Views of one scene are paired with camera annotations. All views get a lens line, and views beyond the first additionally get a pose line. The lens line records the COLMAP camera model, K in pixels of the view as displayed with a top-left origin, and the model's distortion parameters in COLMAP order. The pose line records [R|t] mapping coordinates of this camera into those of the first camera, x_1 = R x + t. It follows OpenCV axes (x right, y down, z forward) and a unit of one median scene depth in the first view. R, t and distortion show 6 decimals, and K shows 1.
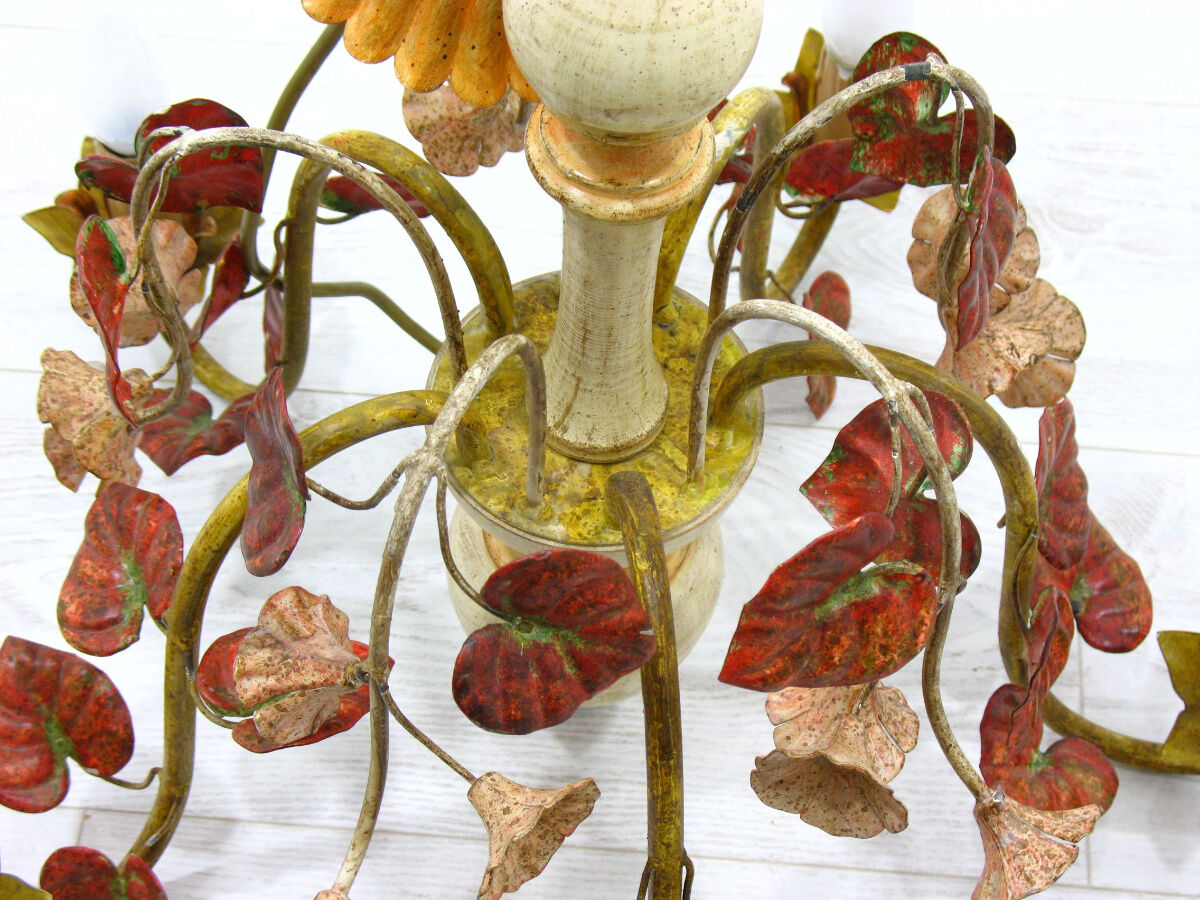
lens RADIAL K [[2422.6, 0, 600.0], [0, 2422.6, 450.0], [0, 0, 1]] dist [0.011160, 0.261876]
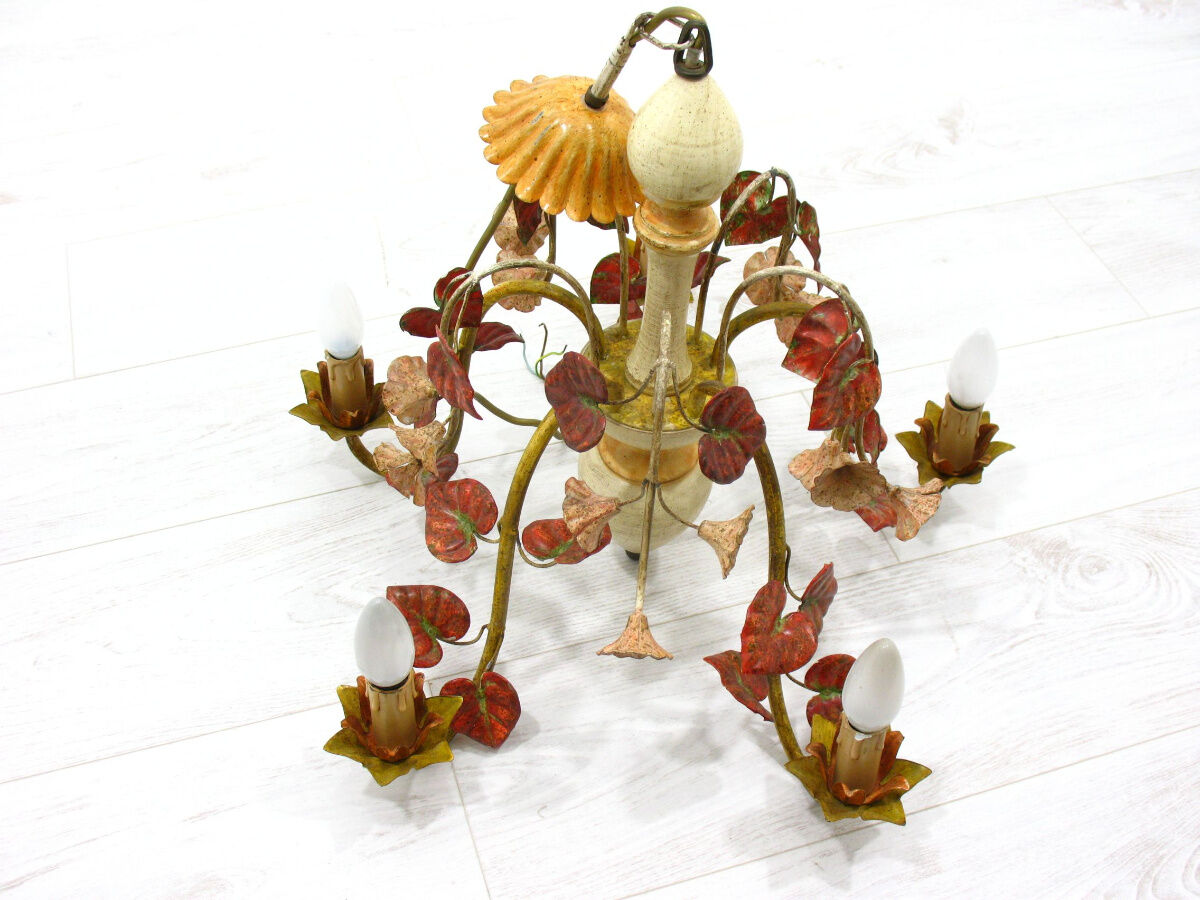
lens RADIAL K [[1406.8, 0, 600.0], [0, 1406.8, 450.0], [0, 0, 1]] dist [-0.156666, -0.007309]
pose [[0.928239, -0.270857, 0.254970, -0.429559], [0.304489, 0.946982, -0.102529, 0.175388], [-0.213681, 0.172807, 0.961498, -0.162211]]
